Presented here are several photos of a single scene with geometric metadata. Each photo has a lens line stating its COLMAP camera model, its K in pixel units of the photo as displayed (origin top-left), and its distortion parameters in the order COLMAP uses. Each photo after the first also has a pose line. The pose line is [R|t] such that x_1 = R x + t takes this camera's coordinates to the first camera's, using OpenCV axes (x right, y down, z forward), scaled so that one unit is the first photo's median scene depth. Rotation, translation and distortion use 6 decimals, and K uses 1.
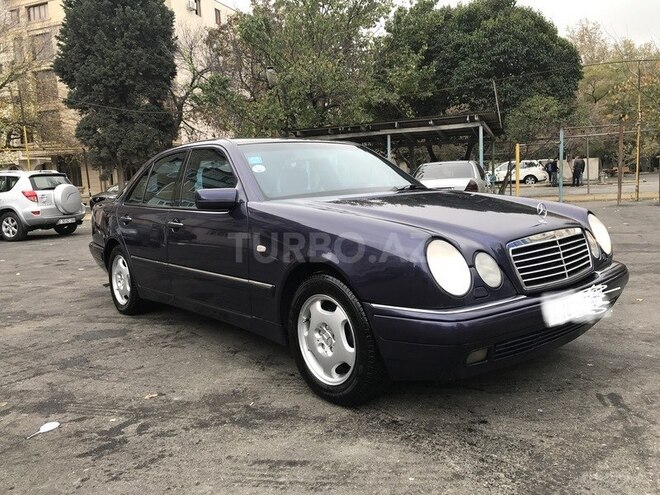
lens RADIAL K [[545.5, 0, 330.0], [0, 545.5, 247.5], [0, 0, 1]] dist [0.010828, -0.002535]
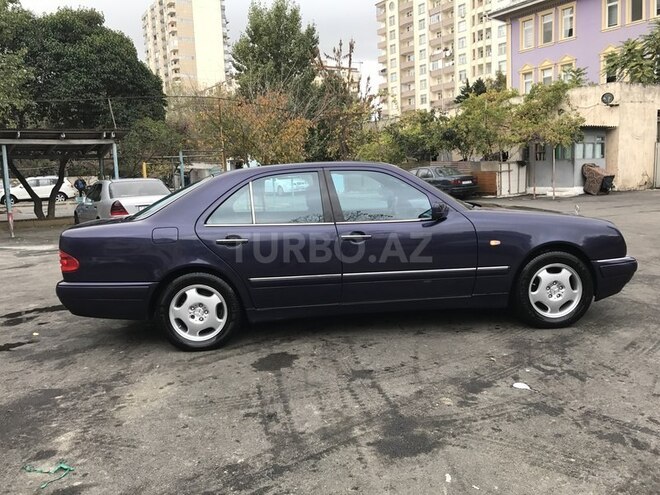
lens RADIAL K [[545.5, 0, 330.0], [0, 545.5, 247.5], [0, 0, 1]] dist [0.010828, -0.002535]
pose [[0.587977, -0.085880, 0.804306, -1.365207], [0.110073, 0.993593, 0.025623, -0.062270], [-0.801353, 0.073466, 0.593663, 0.434000]]
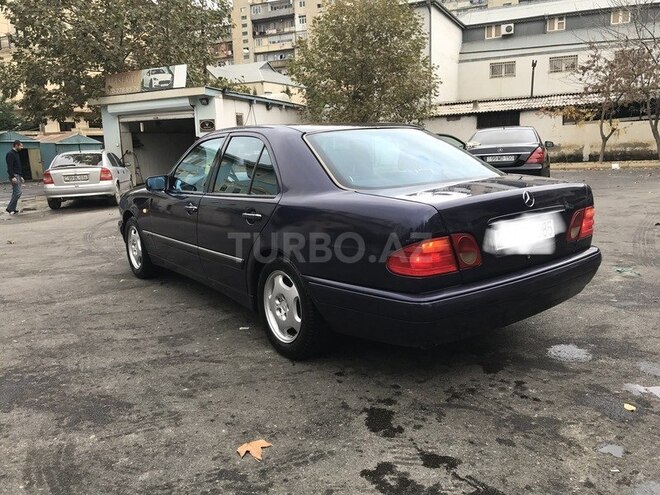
lens RADIAL K [[545.5, 0, 330.0], [0, 545.5, 247.5], [0, 0, 1]] dist [0.010828, -0.002535]
pose [[-0.994981, 0.073991, 0.067364, -0.312992], [0.091120, 0.948176, 0.304400, -0.363270], [-0.041350, 0.309010, -0.950159, 2.643130]]
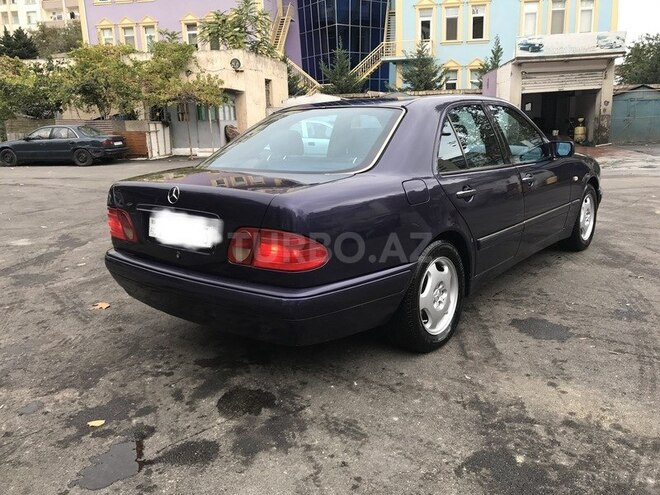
lens RADIAL K [[546.8, 0, 330.0], [0, 546.8, 247.5], [0, 0, 1]] dist [0.002331, -0.005809]
pose [[-0.178819, -0.167140, 0.969581, -1.379100], [0.153966, 0.968570, 0.195362, -0.195591], [-0.971760, 0.184217, -0.147465, 1.727671]]
